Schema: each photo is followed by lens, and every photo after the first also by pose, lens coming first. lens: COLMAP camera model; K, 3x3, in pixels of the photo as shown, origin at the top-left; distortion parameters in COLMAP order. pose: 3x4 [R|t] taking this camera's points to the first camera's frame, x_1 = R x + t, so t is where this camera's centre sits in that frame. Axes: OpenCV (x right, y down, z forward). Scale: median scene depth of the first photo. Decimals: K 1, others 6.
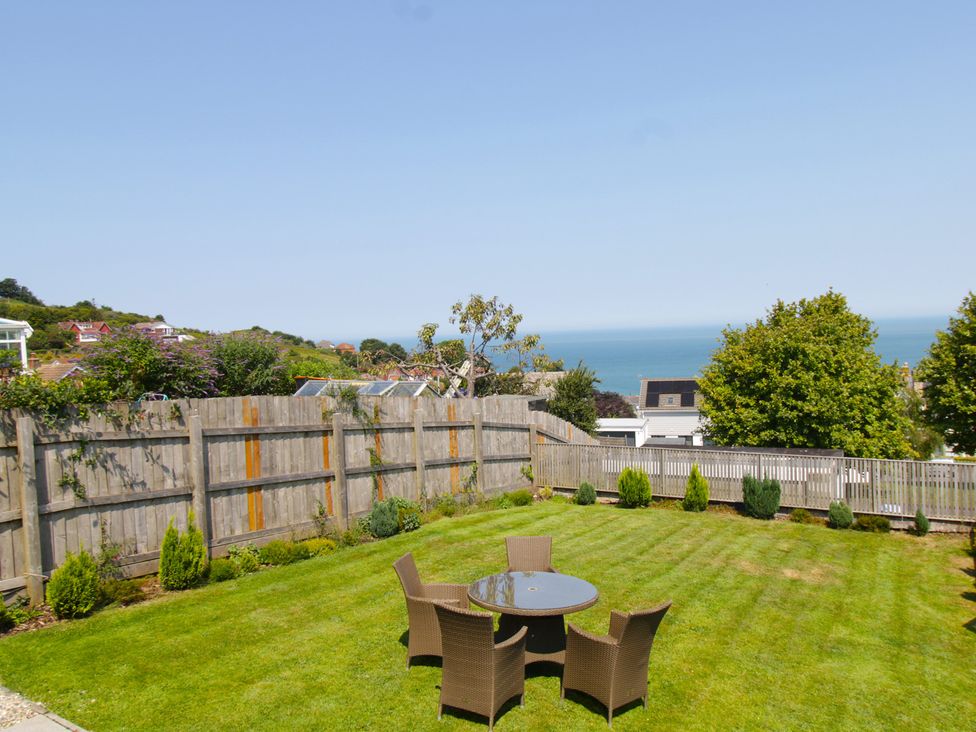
lens RADIAL K [[671.8, 0, 508.0], [0, 671.8, 366.8], [0, 0, 1]] dist [0.006522, -0.012247]
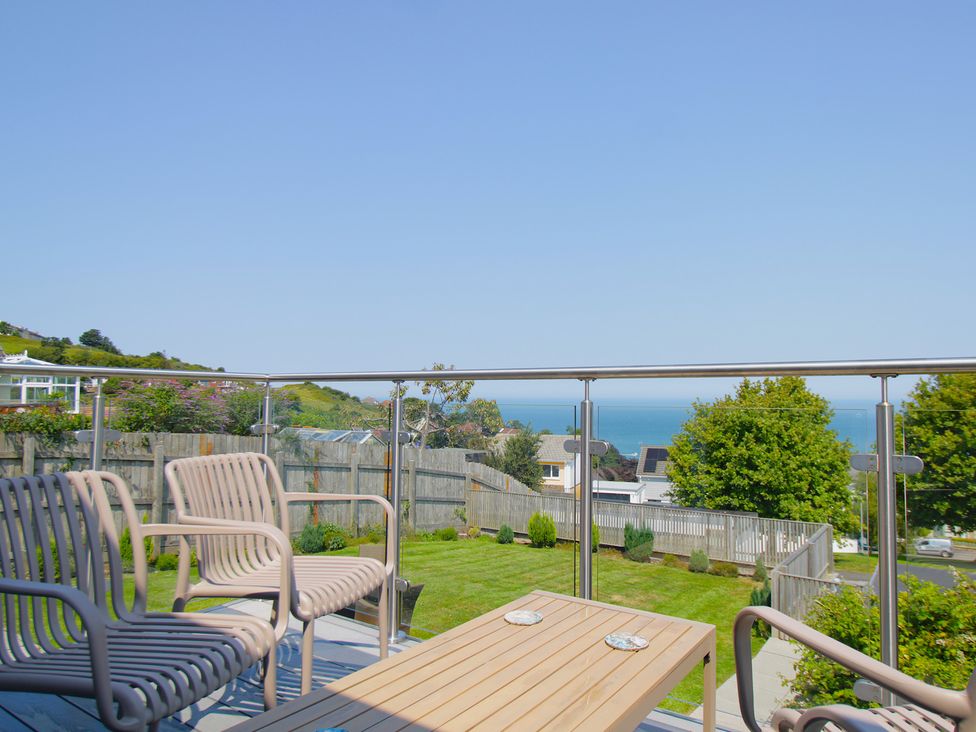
lens RADIAL K [[636.3, 0, 503.4], [0, 636.3, 375.3], [0, 0, 1]] dist [0.002525, -0.011810]
pose [[0.997125, 0.042237, -0.062907, 0.194554], [-0.047399, 0.995426, -0.082954, 0.003552], [0.059116, 0.085697, 0.994566, -0.157673]]
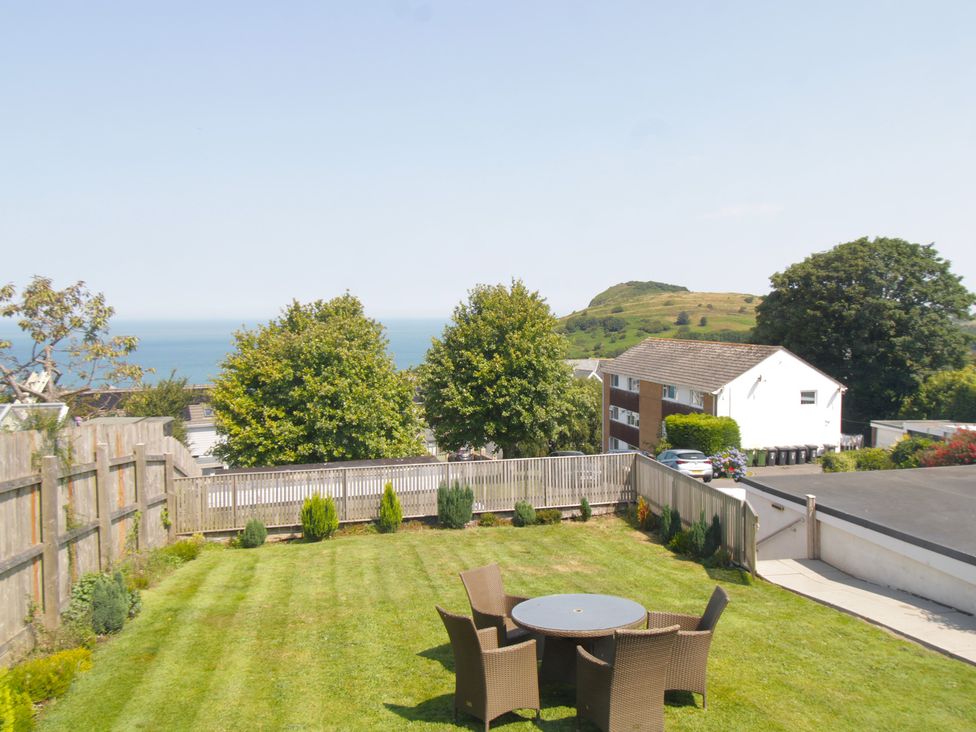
lens RADIAL K [[795.6, 0, 486.9], [0, 795.6, 368.7], [0, 0, 1]] dist [0.017934, -0.016541]
pose [[0.726235, -0.009295, 0.687384, -0.385210], [0.013059, 0.999915, -0.000276, -0.007289], [-0.687322, 0.009177, 0.726294, 0.119764]]
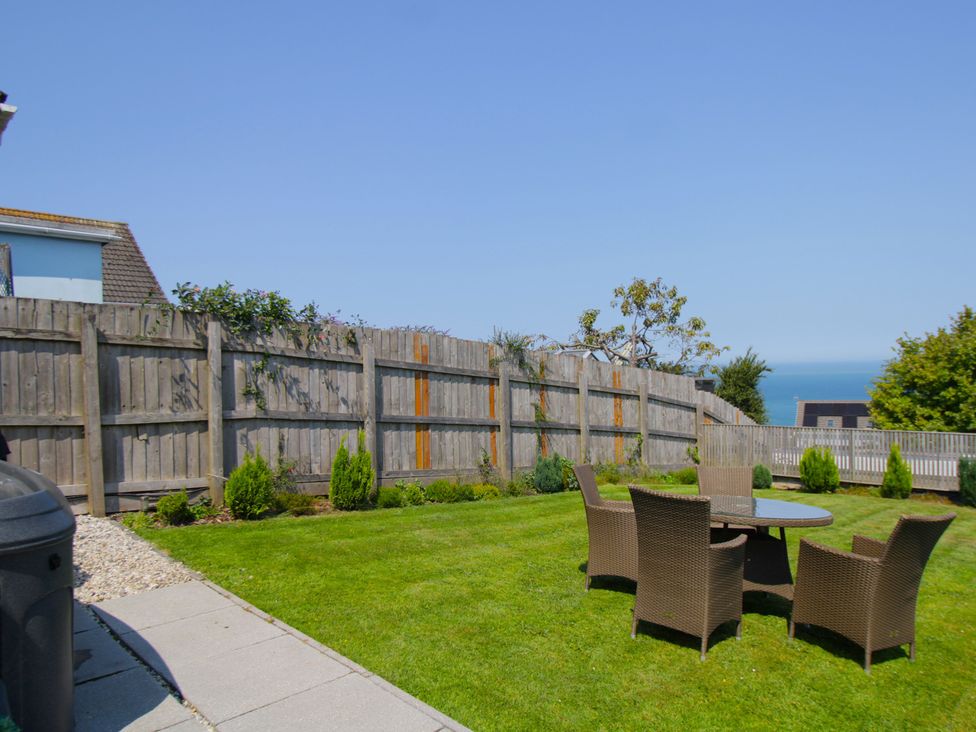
lens RADIAL K [[624.2, 0, 510.3], [0, 624.2, 369.4], [0, 0, 1]] dist [0.004803, -0.014591]
pose [[0.974470, 0.014676, -0.224040, -0.032467], [-0.024118, 0.998930, -0.039467, 0.093430], [0.223221, 0.043863, 0.973781, 0.090903]]
